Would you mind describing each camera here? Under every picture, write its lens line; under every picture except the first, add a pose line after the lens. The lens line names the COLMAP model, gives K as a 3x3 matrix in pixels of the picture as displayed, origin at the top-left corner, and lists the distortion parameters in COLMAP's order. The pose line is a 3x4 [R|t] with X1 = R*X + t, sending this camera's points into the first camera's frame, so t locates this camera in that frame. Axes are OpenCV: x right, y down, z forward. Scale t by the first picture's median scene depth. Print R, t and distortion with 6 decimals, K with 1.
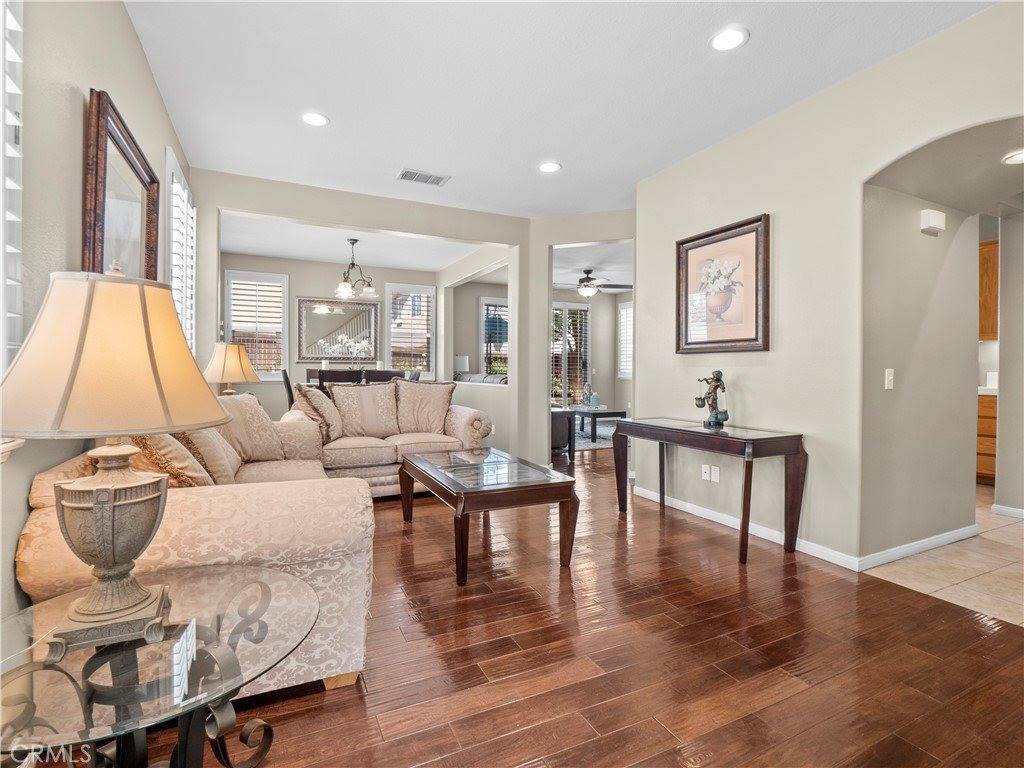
lens RADIAL K [[495.5, 0, 512.4], [0, 495.5, 373.4], [0, 0, 1]] dist [-0.012411, -0.001260]
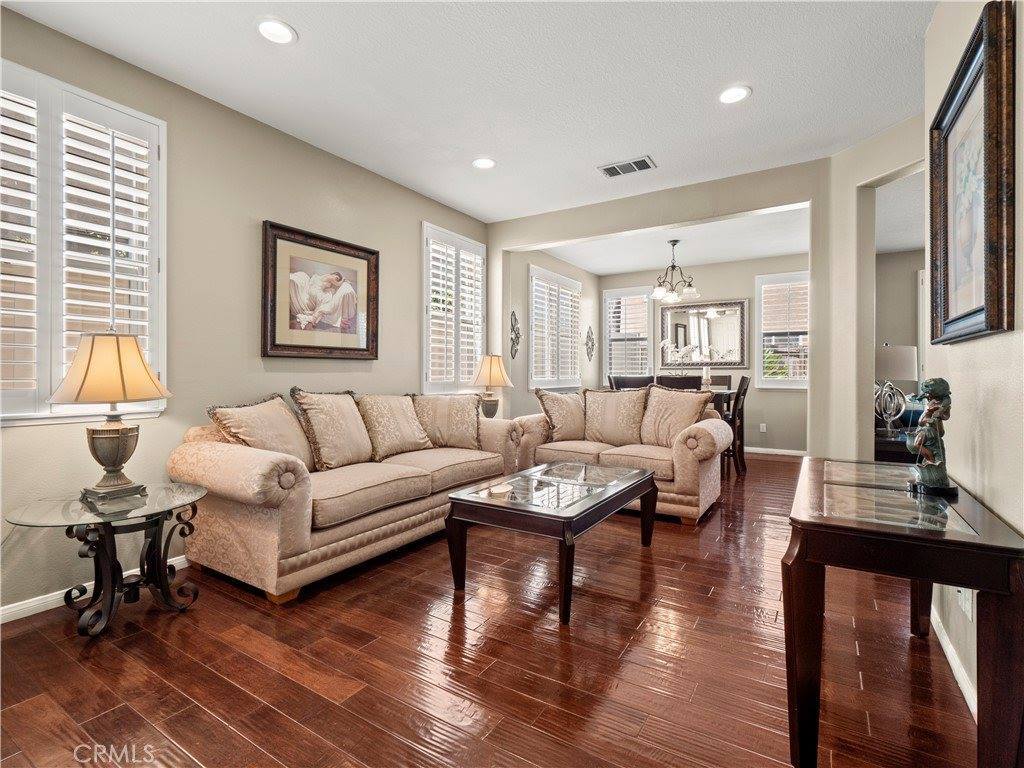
lens RADIAL K [[495.5, 0, 512.4], [0, 495.5, 373.4], [0, 0, 1]] dist [-0.012411, -0.001260]
pose [[0.530425, -0.005758, -0.847712, 0.415249], [-0.004988, 0.999938, -0.009913, -0.001355], [0.847717, 0.009487, 0.530363, 0.284762]]
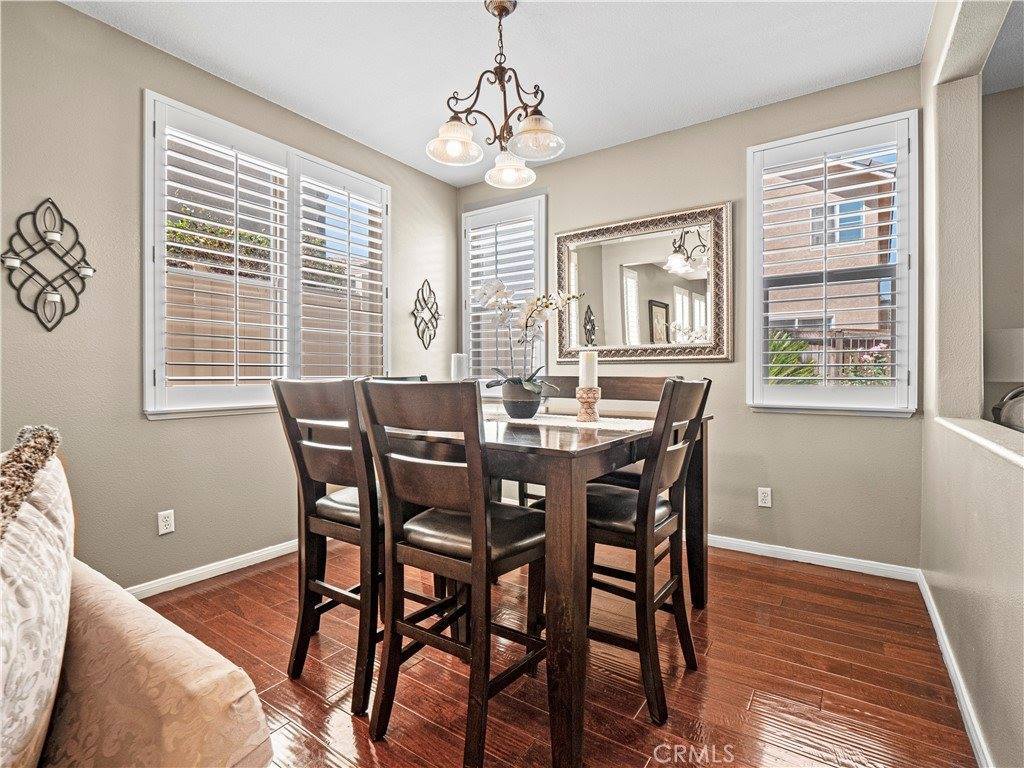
lens RADIAL K [[495.5, 0, 512.4], [0, 495.5, 373.4], [0, 0, 1]] dist [-0.012411, -0.001260]
pose [[0.502407, -0.004377, -0.864620, -0.028924], [-0.005348, 0.999952, -0.008170, -0.009745], [0.864615, 0.008728, 0.502360, 1.062135]]
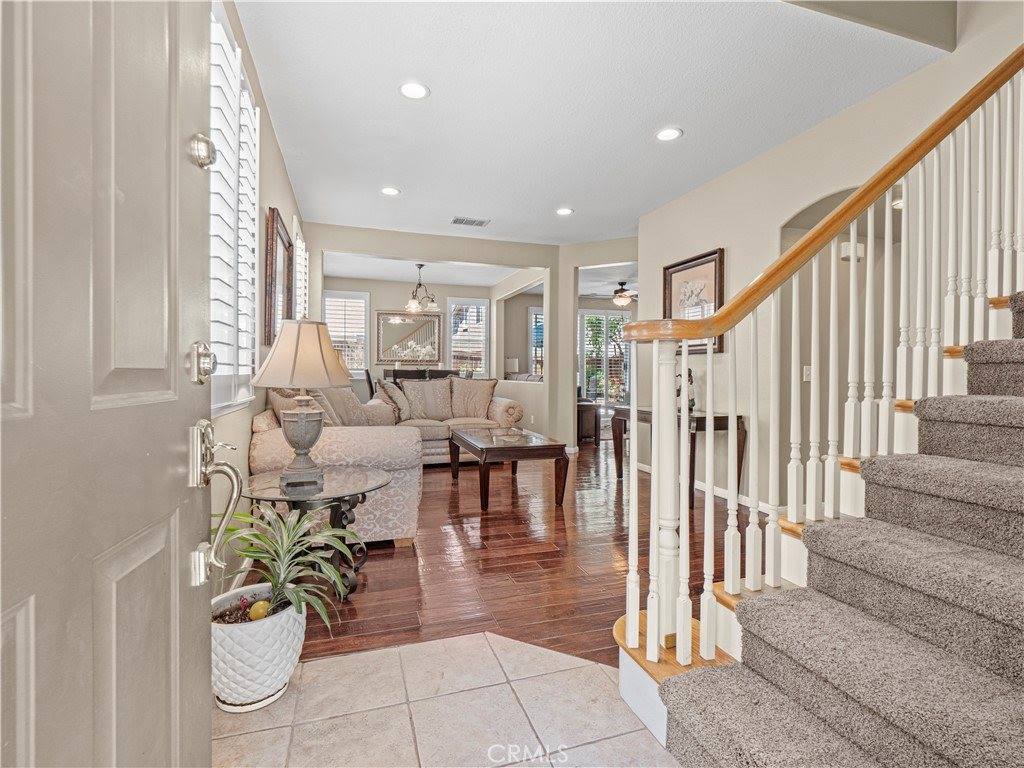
lens RADIAL K [[490.5, 0, 514.0], [0, 490.5, 374.6], [0, 0, 1]] dist [0.002172, 0.000199]
pose [[0.991242, 0.001665, -0.132044, 0.092950], [-0.002273, 0.999987, -0.004455, 0.012602], [0.132035, 0.004716, 0.991234, -0.233952]]
